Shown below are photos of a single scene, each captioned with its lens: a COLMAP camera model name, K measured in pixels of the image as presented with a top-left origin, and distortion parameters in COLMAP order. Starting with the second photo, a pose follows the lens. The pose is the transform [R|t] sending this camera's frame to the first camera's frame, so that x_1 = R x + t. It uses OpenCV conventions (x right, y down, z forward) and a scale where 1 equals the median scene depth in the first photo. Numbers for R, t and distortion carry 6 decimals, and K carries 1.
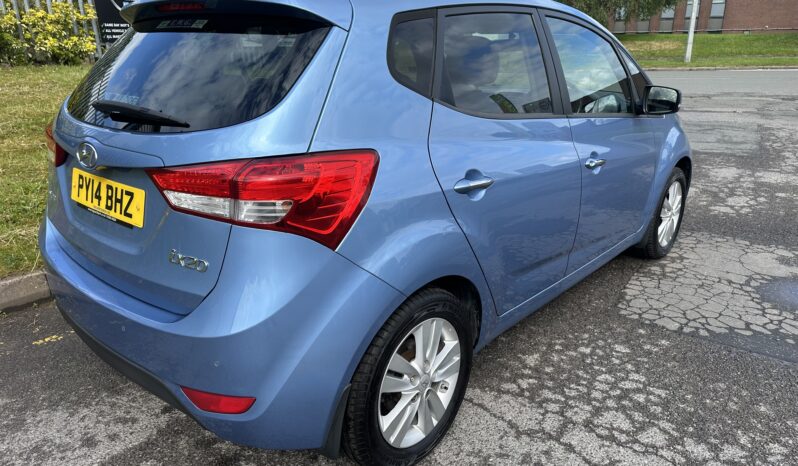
lens RADIAL K [[556.0, 0, 405.5], [0, 556.0, 235.7], [0, 0, 1]] dist [0.023018, -0.047685]
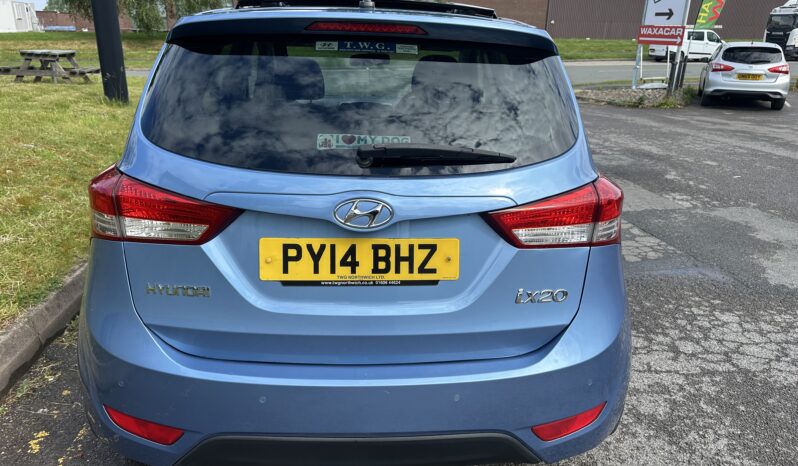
lens RADIAL K [[556.0, 0, 400.3], [0, 556.0, 237.9], [0, 0, 1]] dist [0.023018, -0.047685]
pose [[0.718633, -0.195517, 0.667338, -0.978566], [0.197727, 0.977500, 0.073463, -0.143065], [-0.666686, 0.079158, 0.741123, 0.326888]]
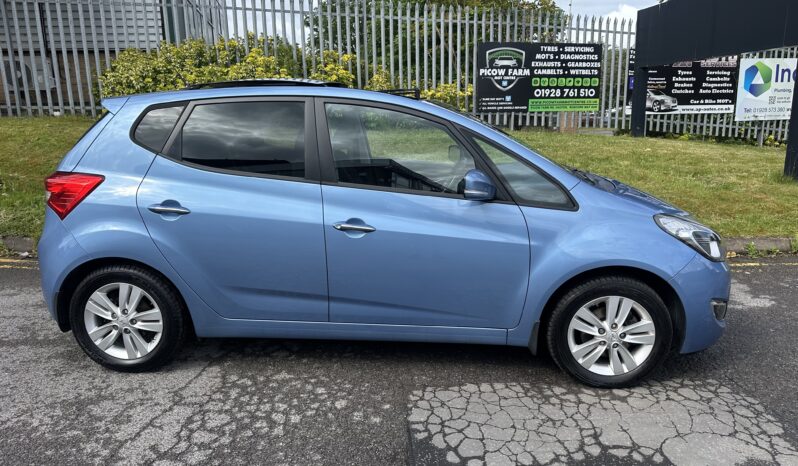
lens RADIAL K [[556.0, 0, 405.4], [0, 556.0, 237.7], [0, 0, 1]] dist [0.023018, -0.047685]
pose [[0.615135, 0.180784, -0.767416, 1.570285], [-0.262915, 0.964678, 0.016510, -0.195136], [0.743294, 0.191609, 0.640937, 0.462759]]
